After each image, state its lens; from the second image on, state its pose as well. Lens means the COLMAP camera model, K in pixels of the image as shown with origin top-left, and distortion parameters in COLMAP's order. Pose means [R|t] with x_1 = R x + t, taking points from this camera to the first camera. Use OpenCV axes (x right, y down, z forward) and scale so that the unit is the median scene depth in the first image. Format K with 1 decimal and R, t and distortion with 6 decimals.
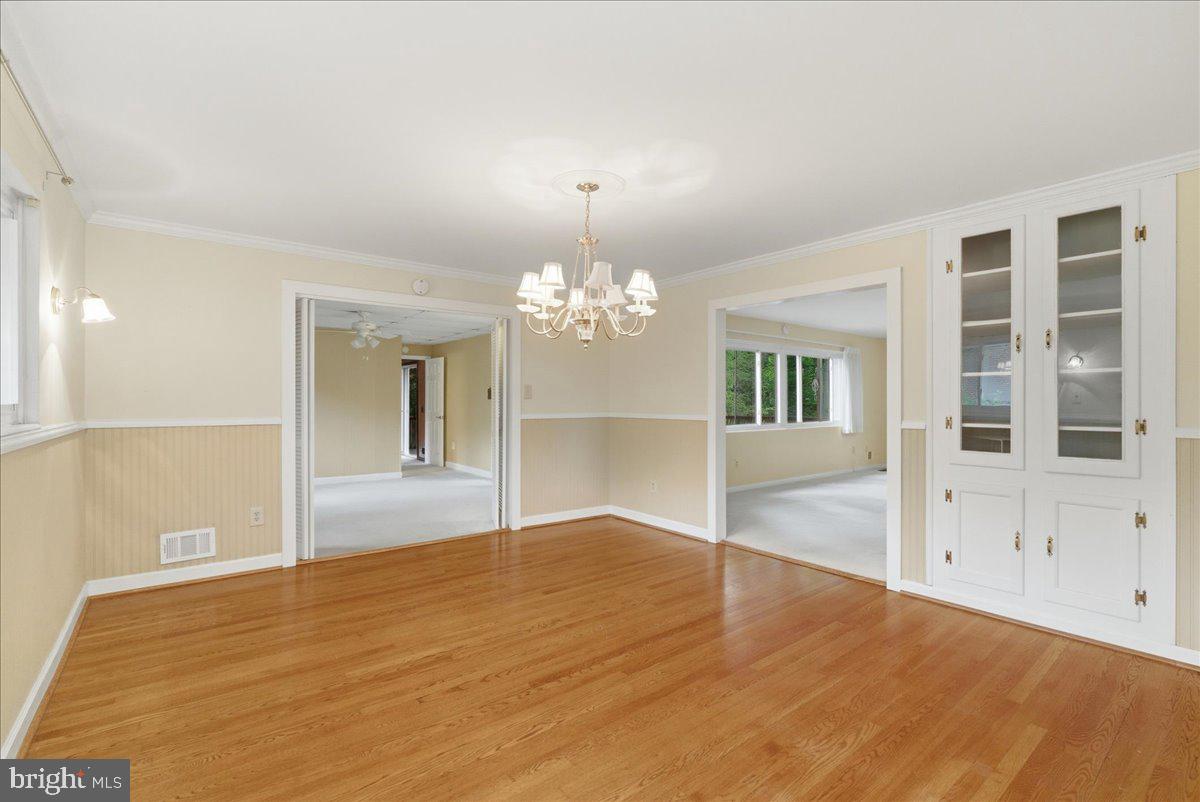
lens RADIAL K [[532.7, 0, 601.1], [0, 532.7, 401.1], [0, 0, 1]] dist [-0.020955, 0.000896]
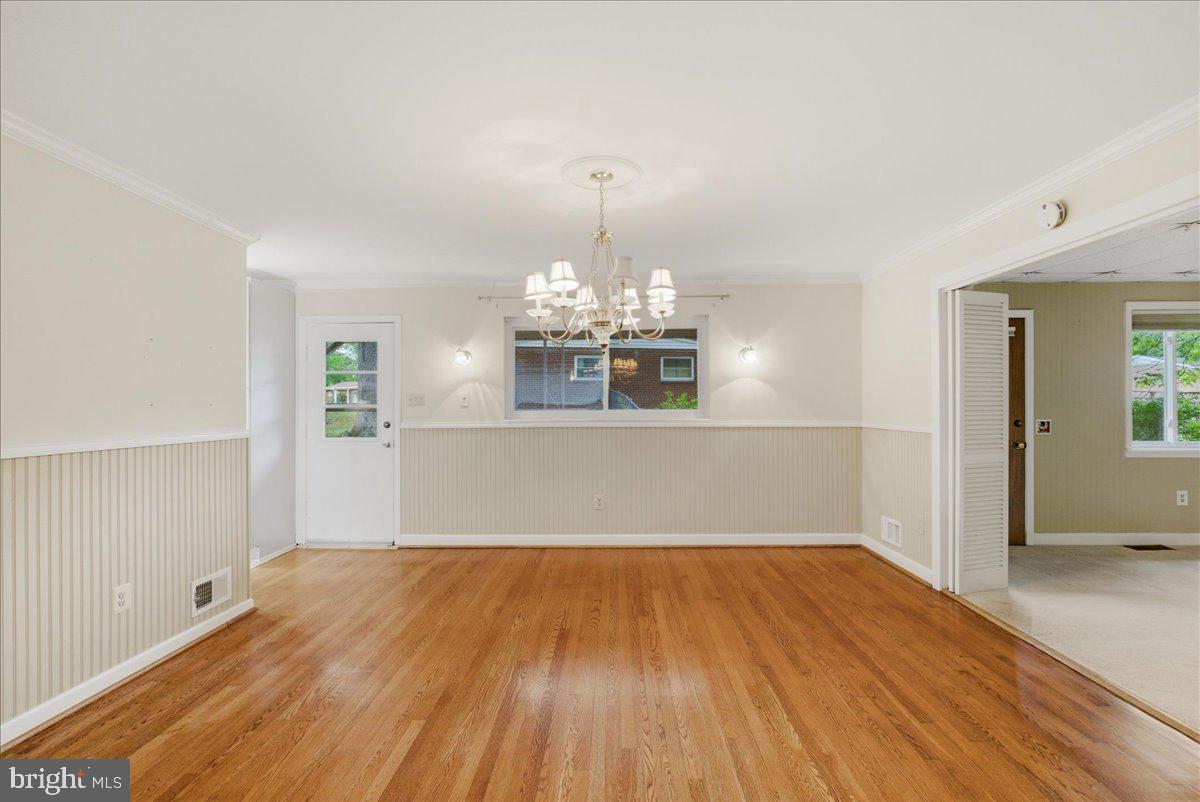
lens RADIAL K [[532.7, 0, 600.0], [0, 532.7, 405.6], [0, 0, 1]] dist [-0.020955, 0.000896]
pose [[-0.643535, 0.000885, -0.765416, 0.720958], [0.000076, 0.999999, 0.001092, -0.010672], [0.765416, 0.000645, -0.643535, 1.694048]]
